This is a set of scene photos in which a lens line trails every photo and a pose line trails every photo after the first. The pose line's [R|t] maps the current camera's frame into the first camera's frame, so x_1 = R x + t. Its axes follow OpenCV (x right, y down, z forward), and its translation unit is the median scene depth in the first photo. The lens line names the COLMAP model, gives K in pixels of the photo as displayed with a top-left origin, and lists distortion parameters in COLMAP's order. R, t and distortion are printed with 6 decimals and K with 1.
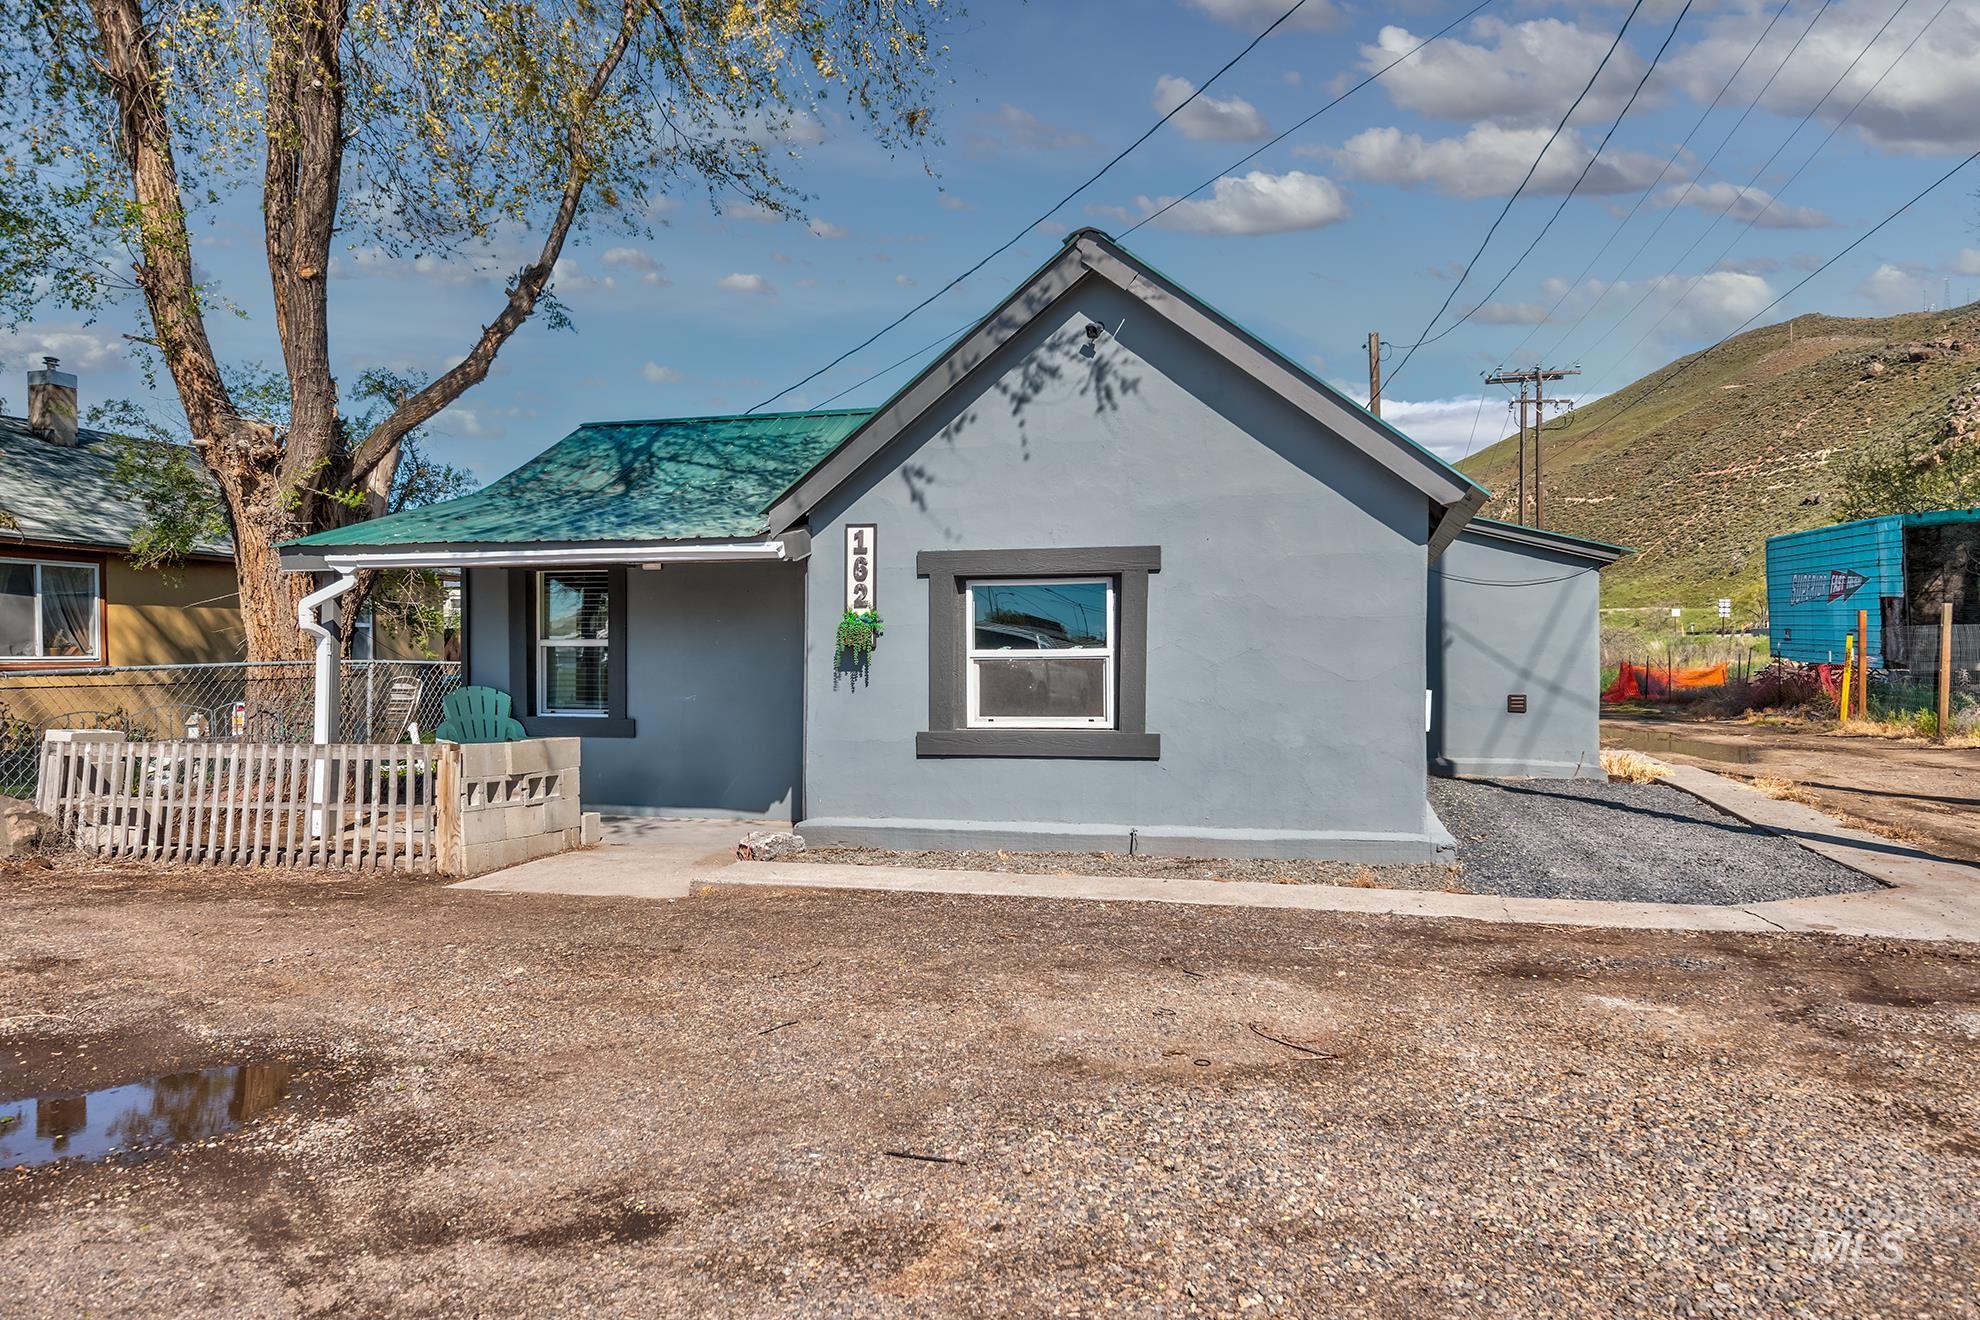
lens RADIAL K [[1219.5, 0, 983.0], [0, 1219.5, 665.5], [0, 0, 1]] dist [-0.002288, 0.000920]
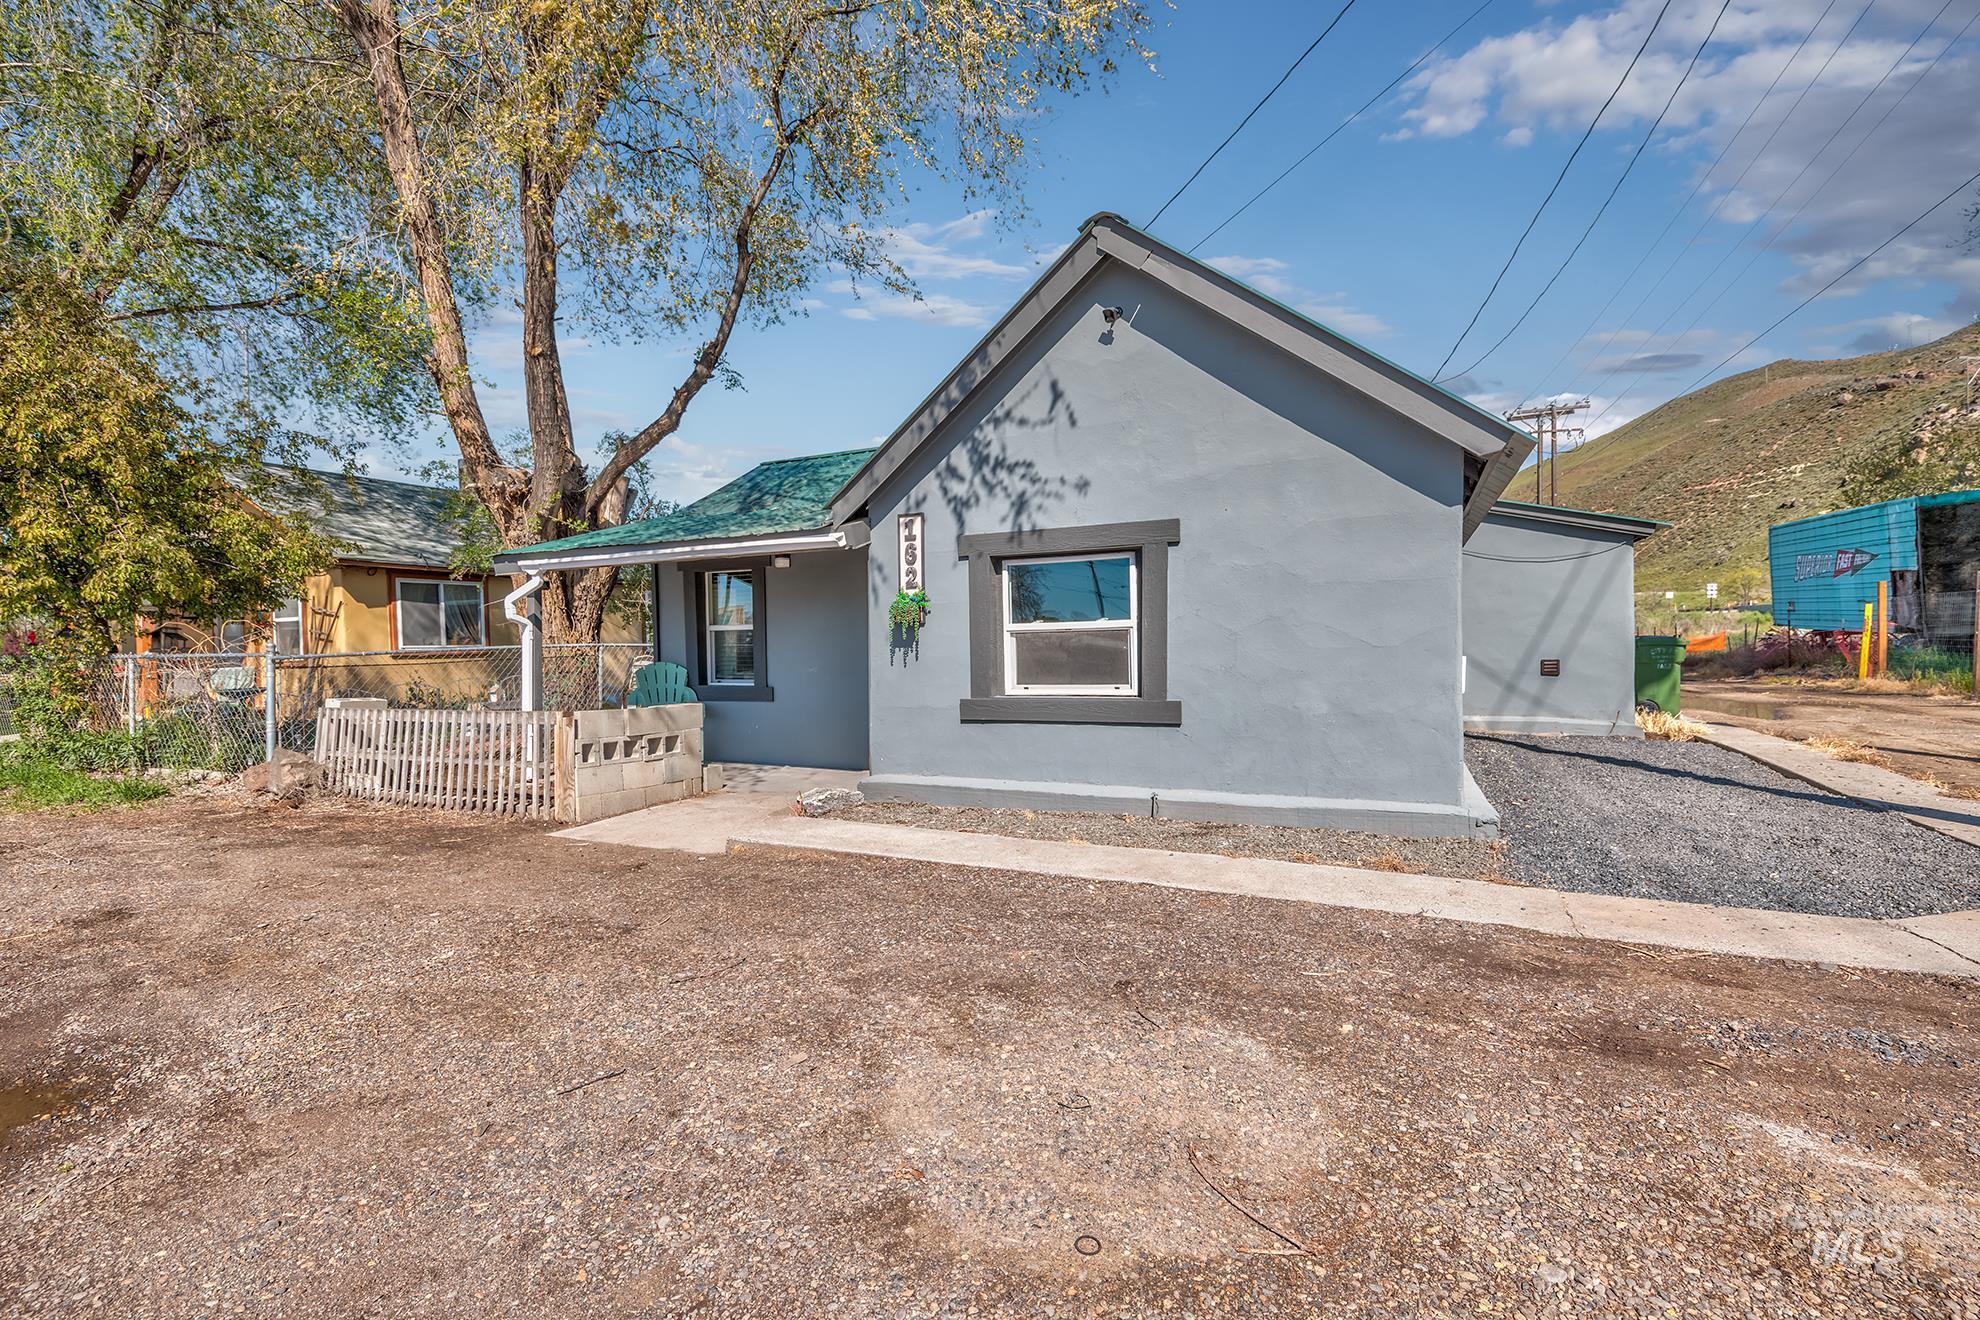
lens RADIAL K [[820.6, 0, 977.2], [0, 820.6, 654.1], [0, 0, 1]] dist [0.001167, -0.001727]
pose [[0.983307, -0.013172, -0.181477, 0.096197], [0.015054, 0.999846, 0.008995, 0.006979], [0.181330, -0.011577, 0.983354, 0.269734]]
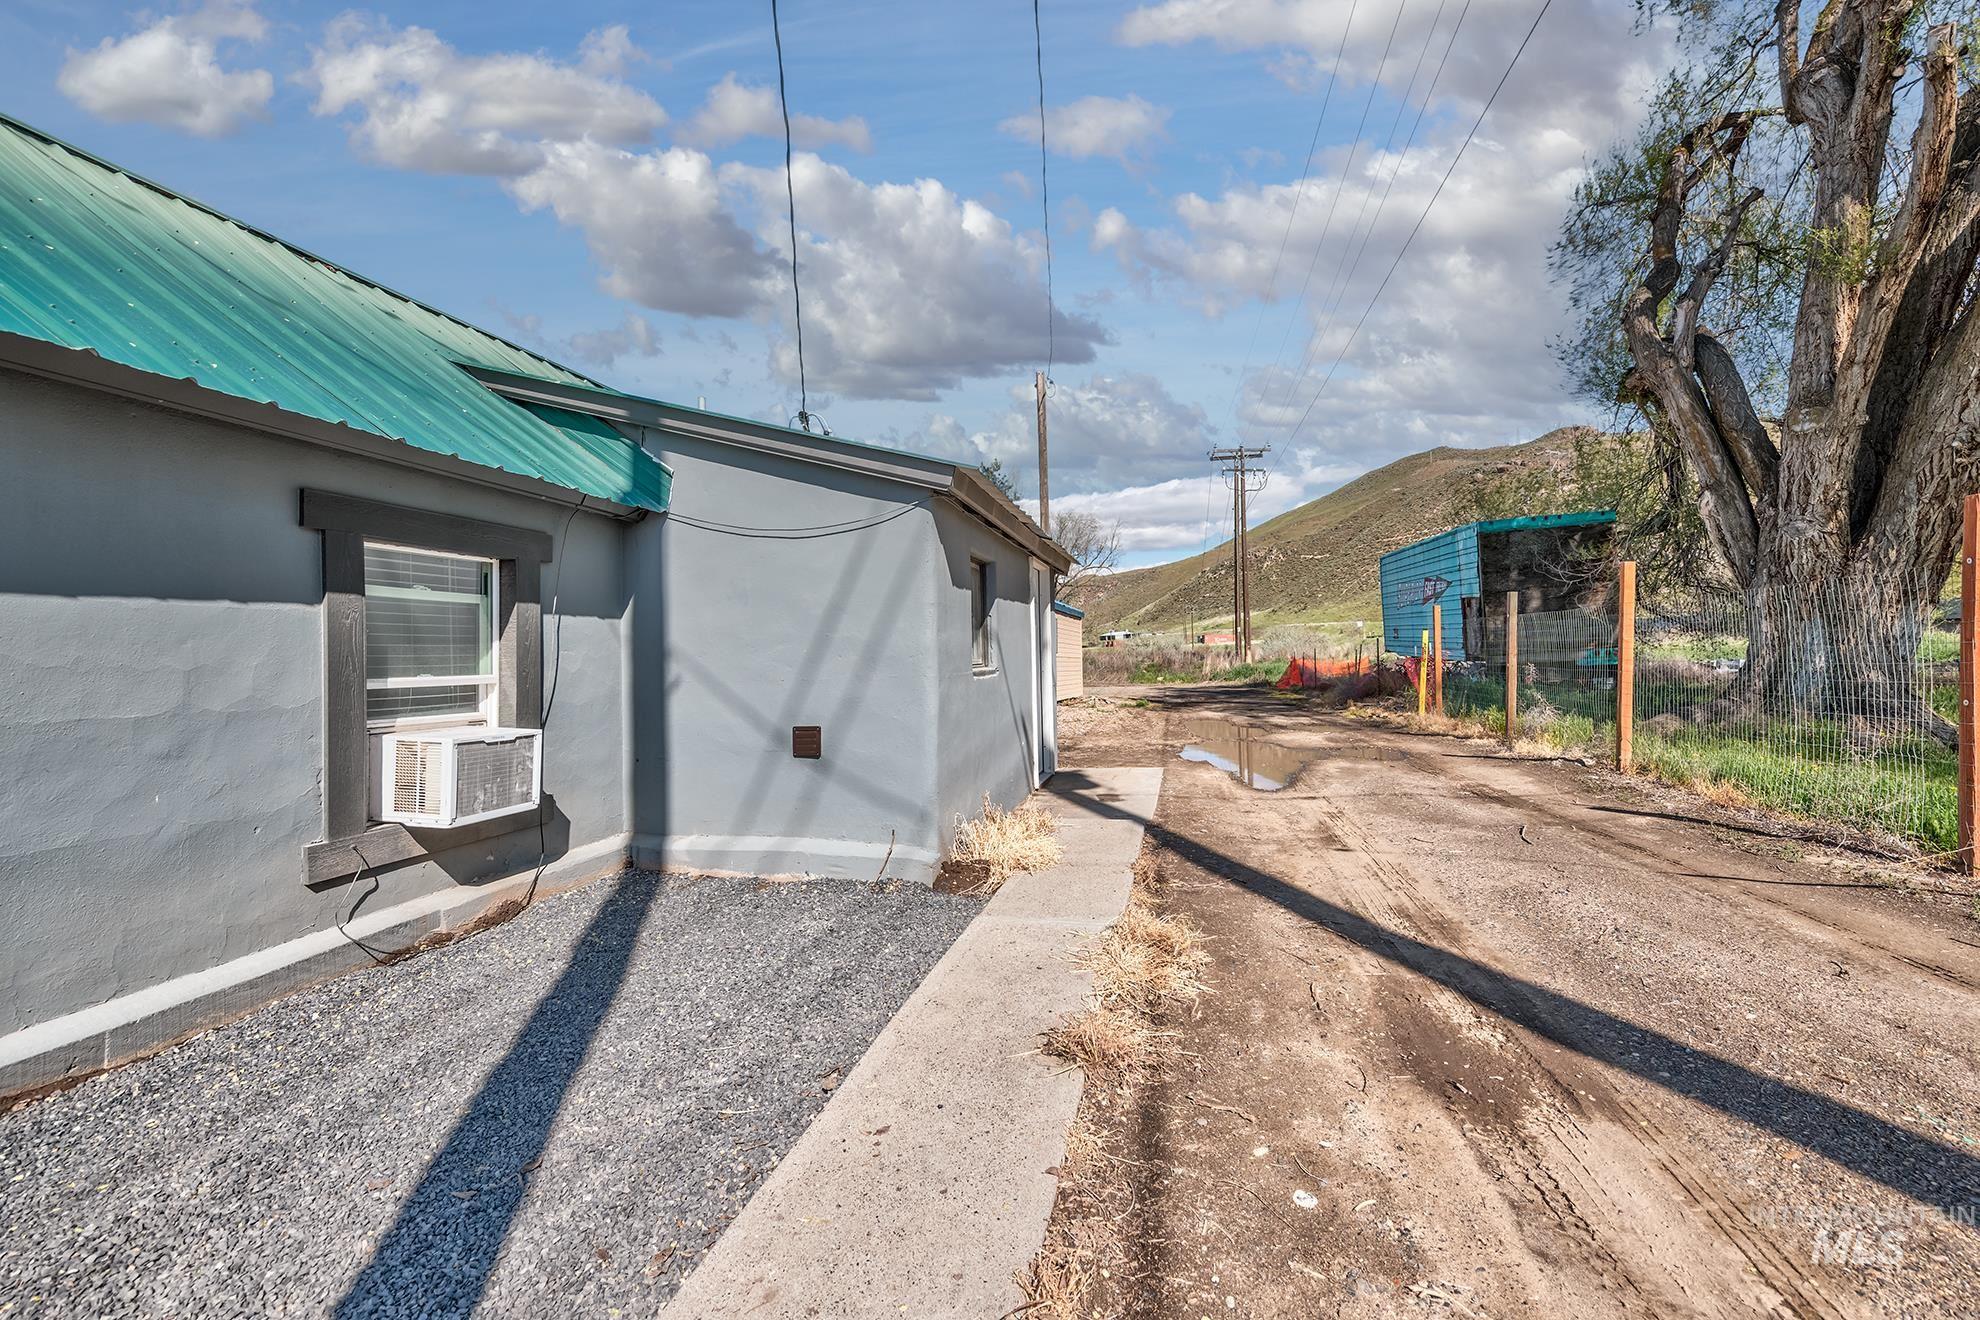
lens RADIAL K [[784.9, 0, 1021.9], [0, 784.9, 657.8], [0, 0, 1]] dist [0.001014, -0.001003]
pose [[0.994643, -0.015584, 0.102185, 0.804262], [0.016398, 0.999840, -0.007125, -0.006718], [-0.102058, 0.008763, 0.994740, 0.998665]]
